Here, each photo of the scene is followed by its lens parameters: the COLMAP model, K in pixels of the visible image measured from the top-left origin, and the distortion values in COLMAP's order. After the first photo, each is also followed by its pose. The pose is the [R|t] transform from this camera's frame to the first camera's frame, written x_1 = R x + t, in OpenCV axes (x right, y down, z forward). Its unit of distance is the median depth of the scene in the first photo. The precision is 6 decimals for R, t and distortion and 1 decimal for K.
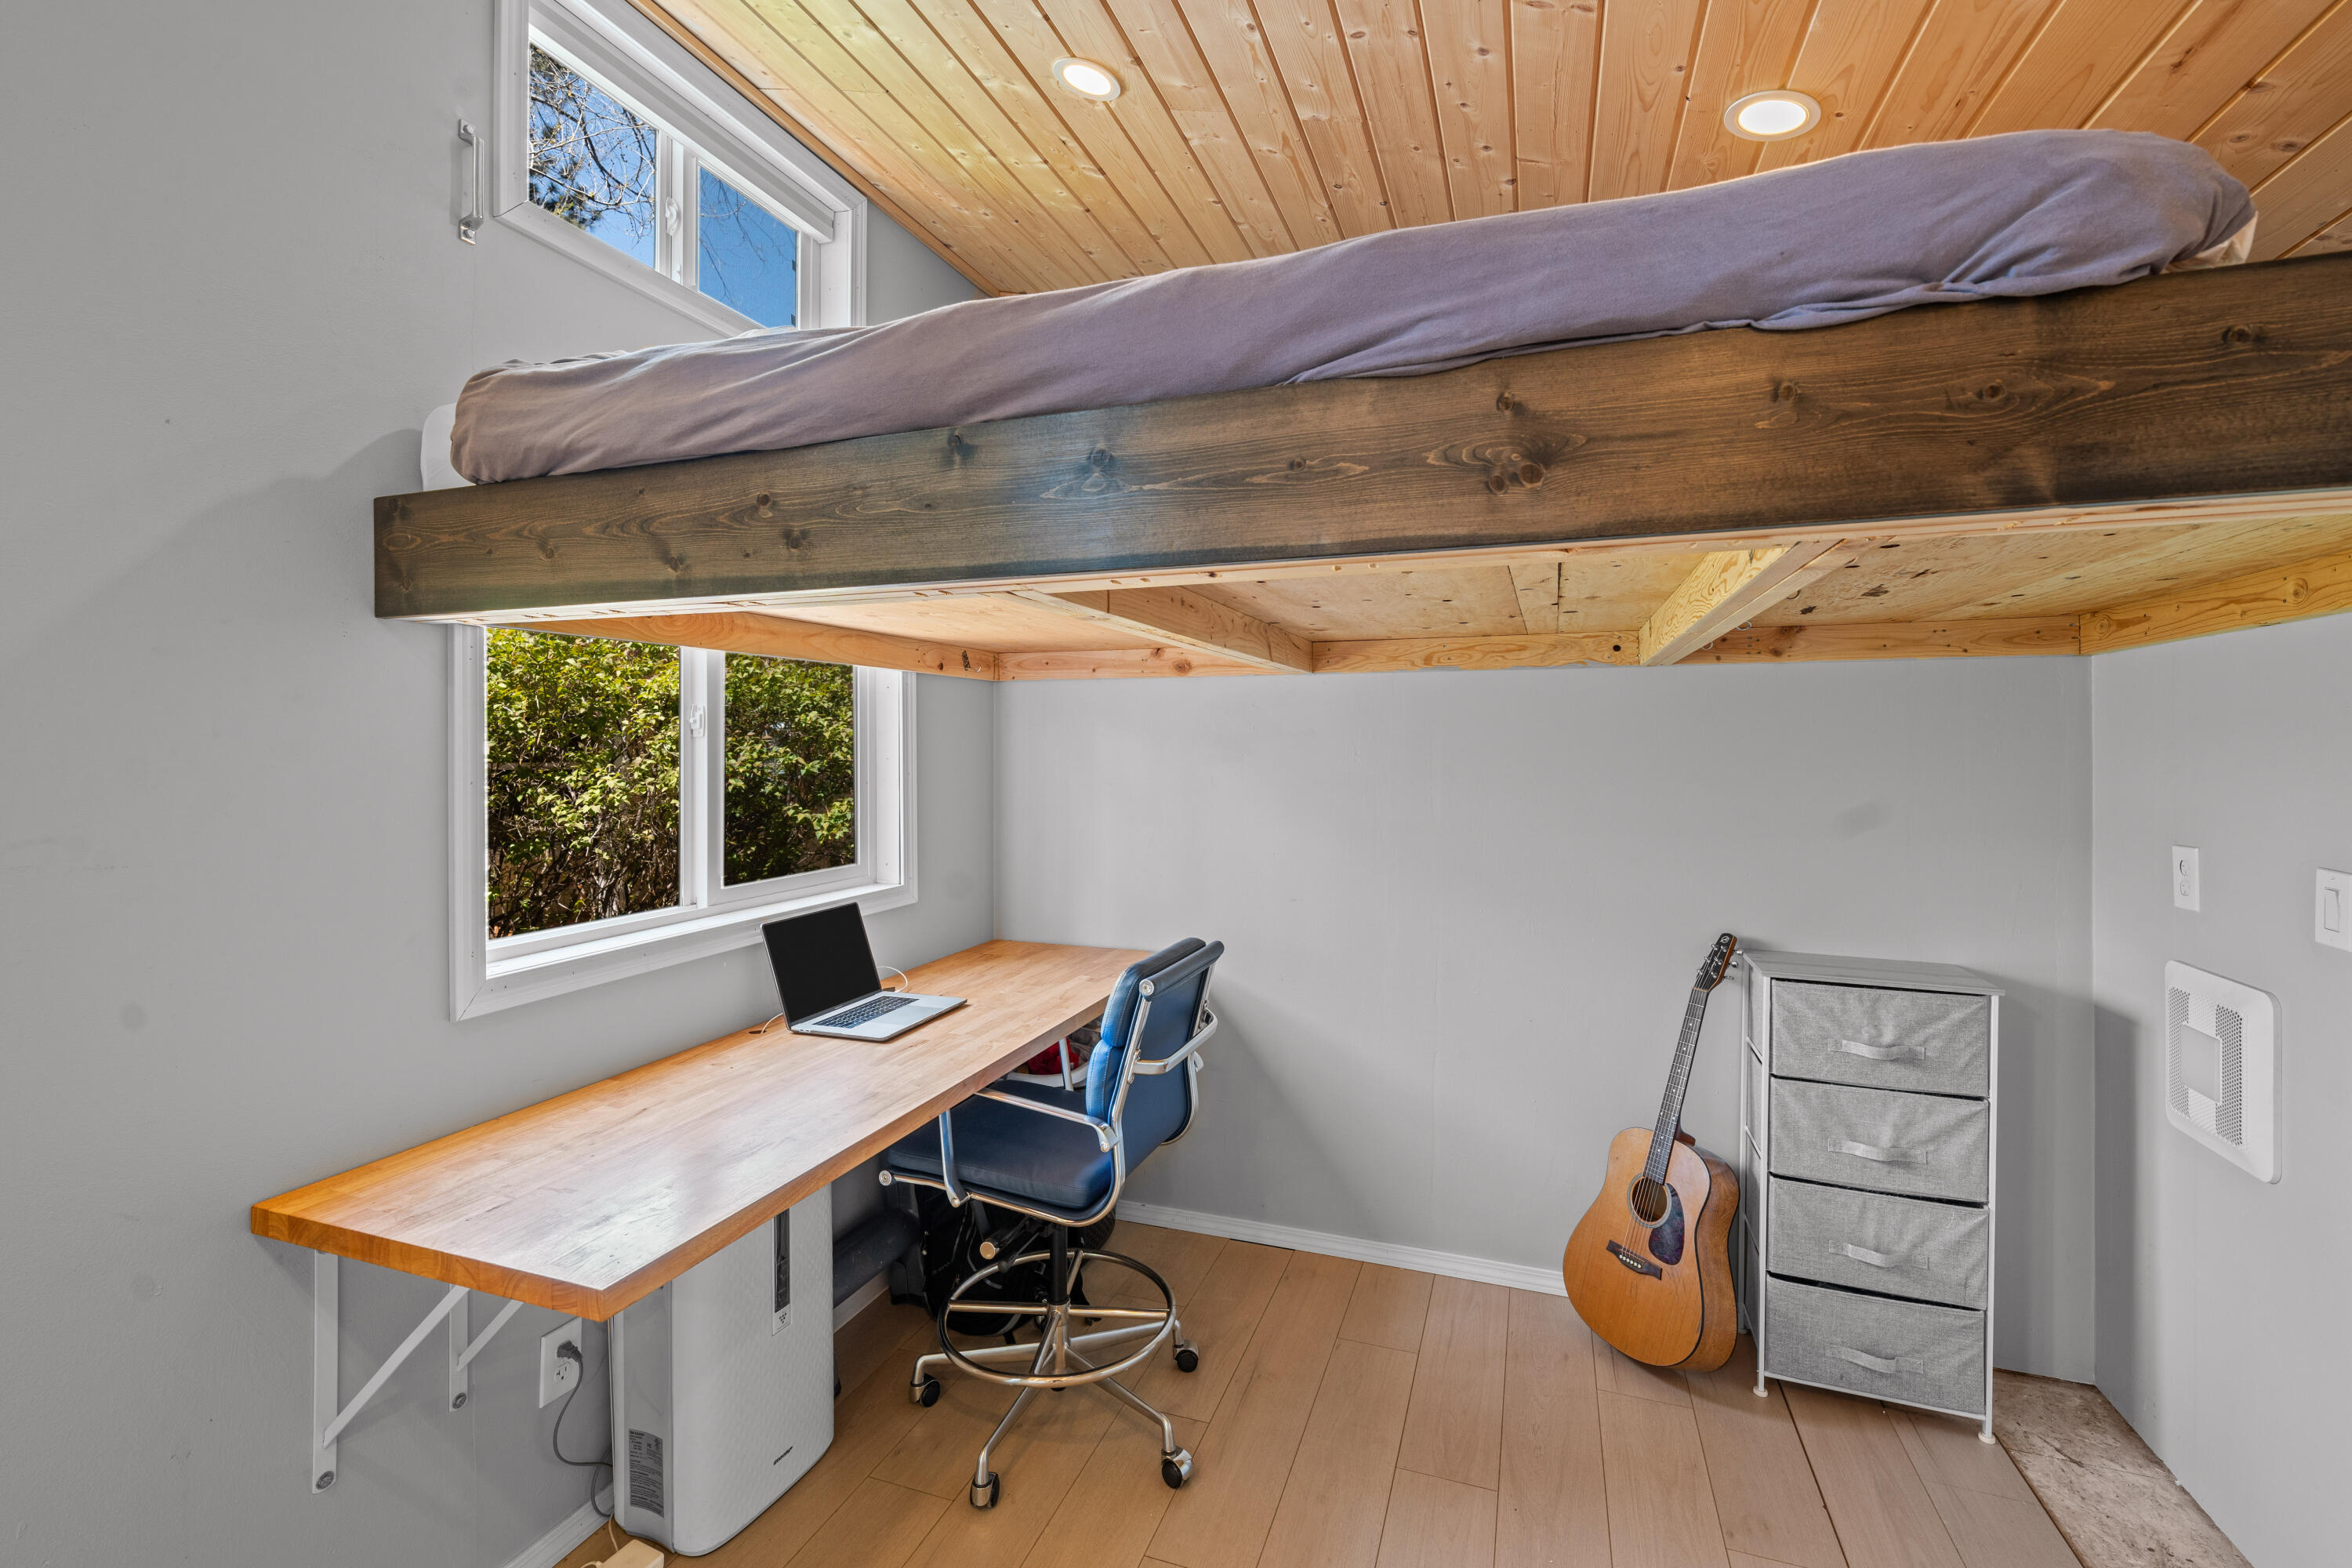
lens RADIAL K [[1022.6, 0, 1174.0], [0, 1022.6, 751.3], [0, 0, 1]] dist [-0.001805, -0.000595]
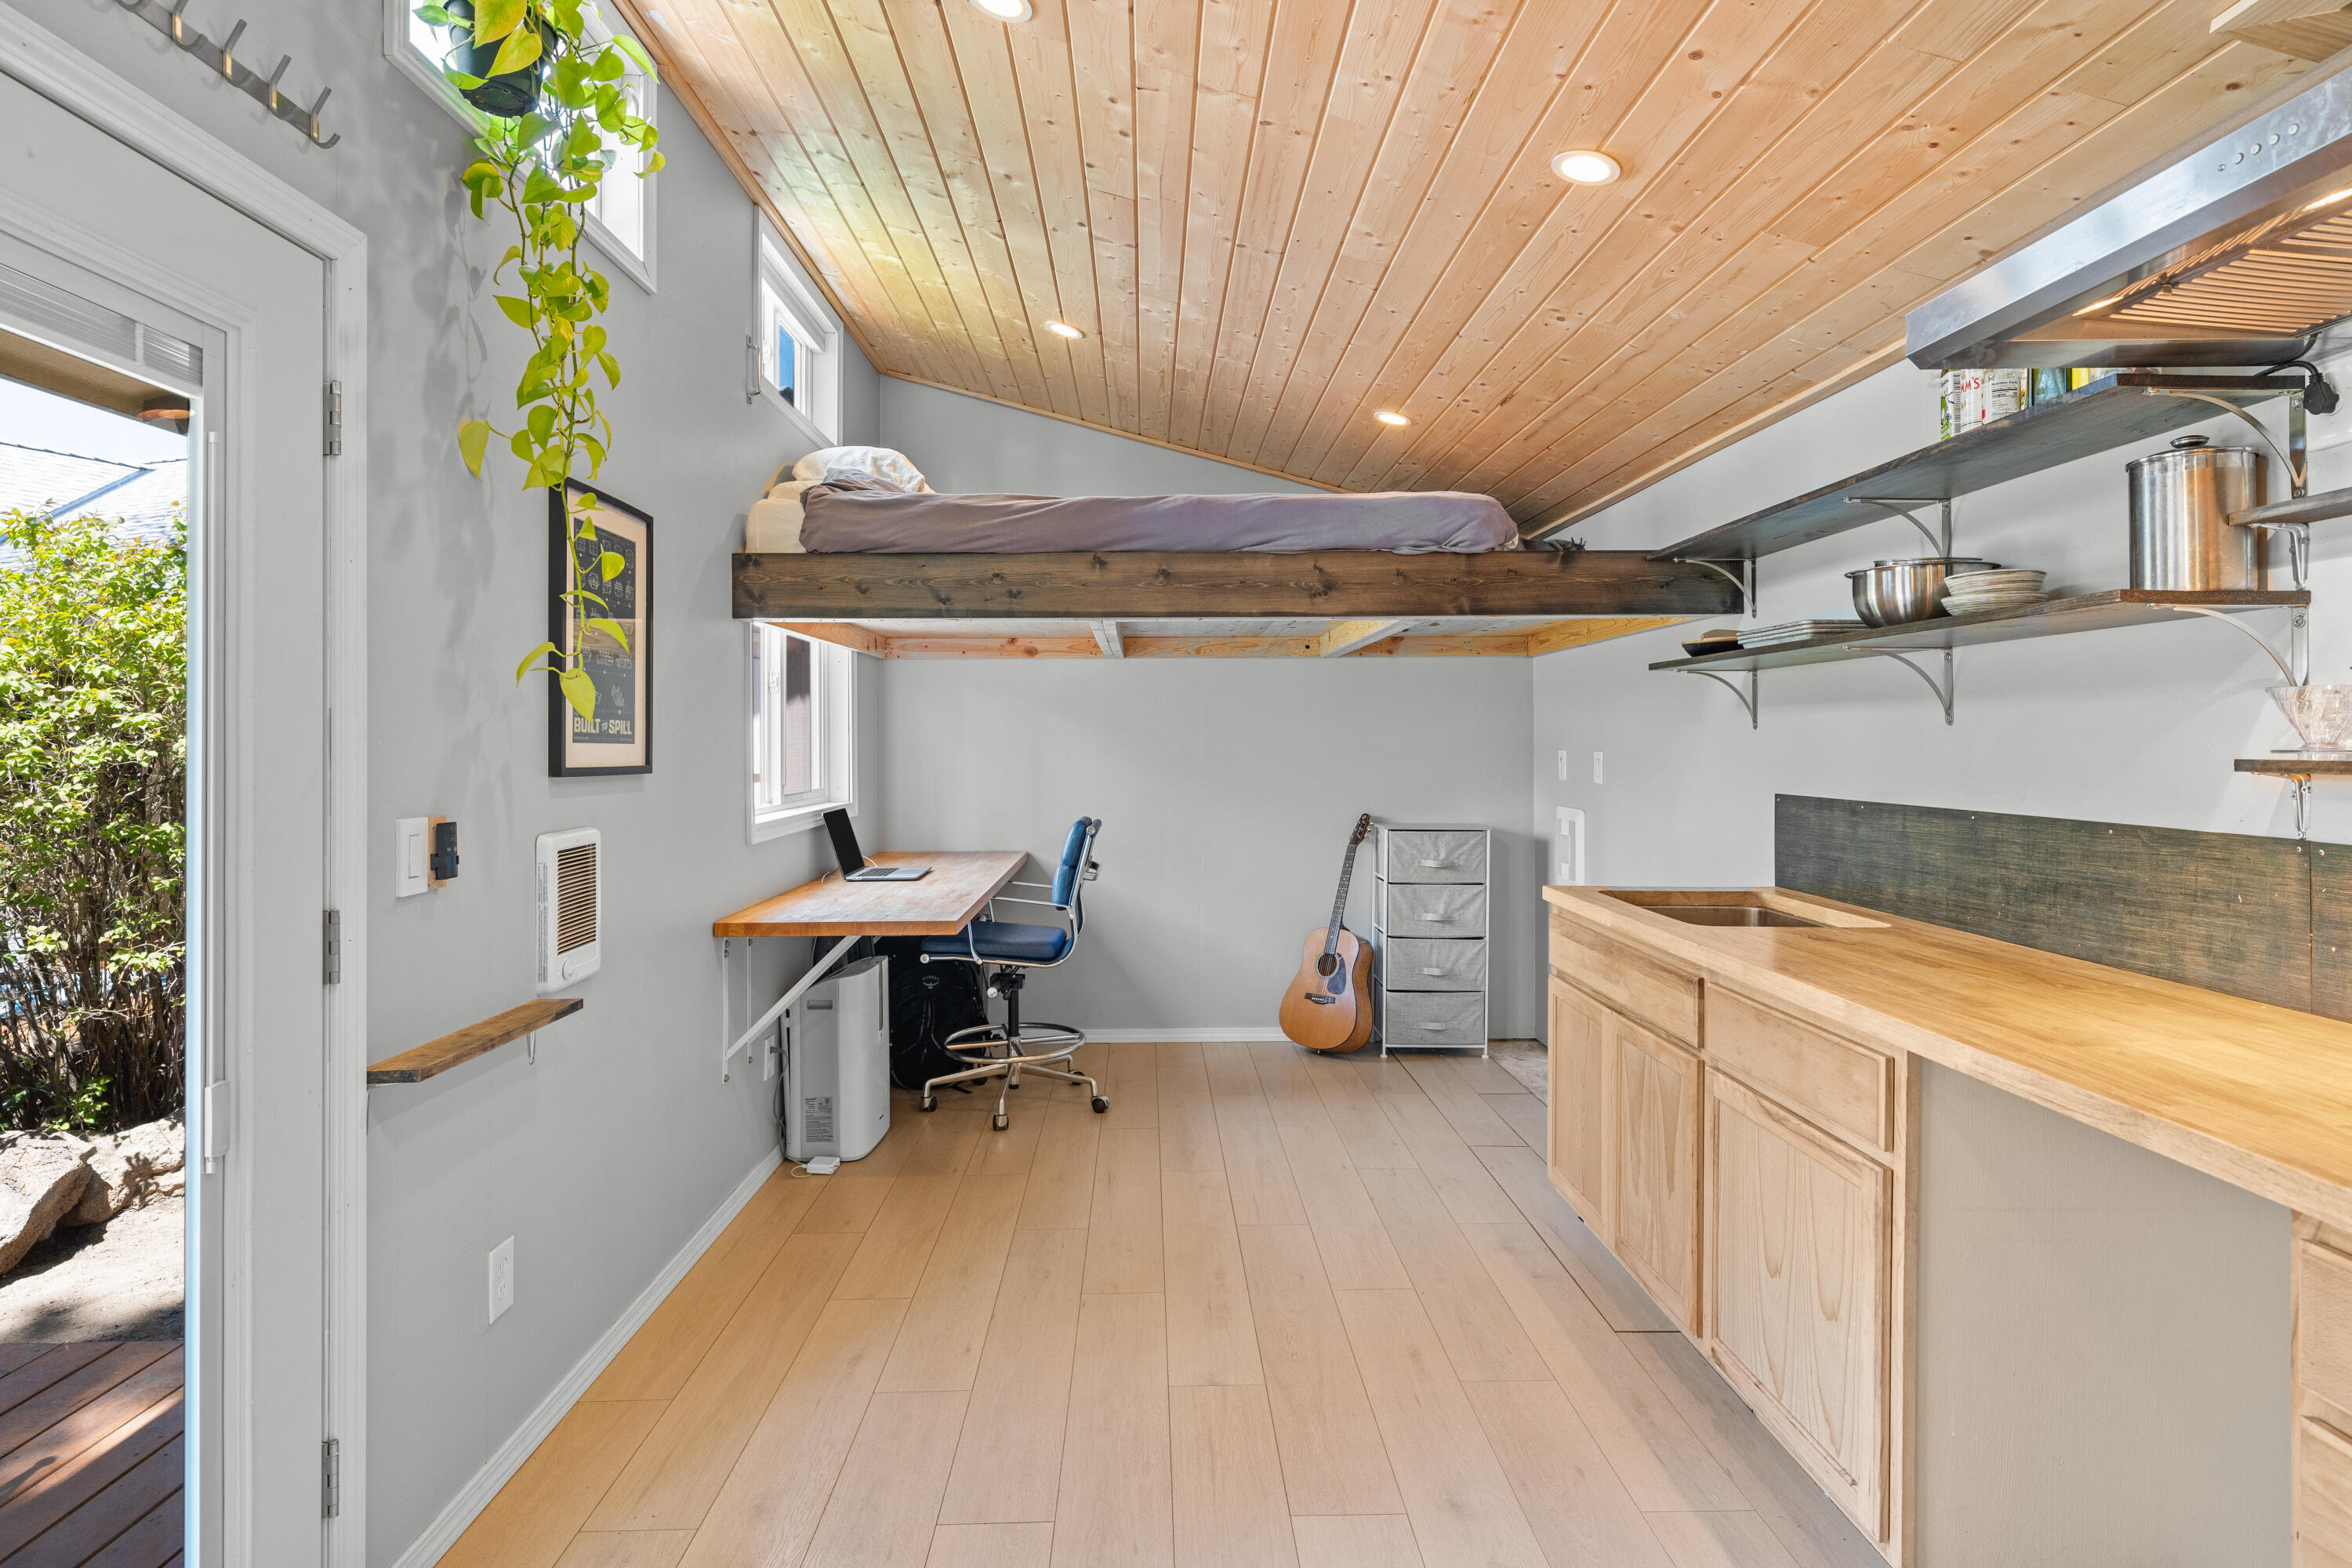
lens RADIAL K [[1198.2, 0, 1176.0], [0, 1198.2, 784.0], [0, 0, 1]] dist [0.000966, -0.000467]
pose [[0.933110, -0.017180, 0.359180, -0.578035], [0.006312, 0.999487, 0.031407, 0.073674], [-0.359535, -0.027039, 0.932740, -0.923727]]
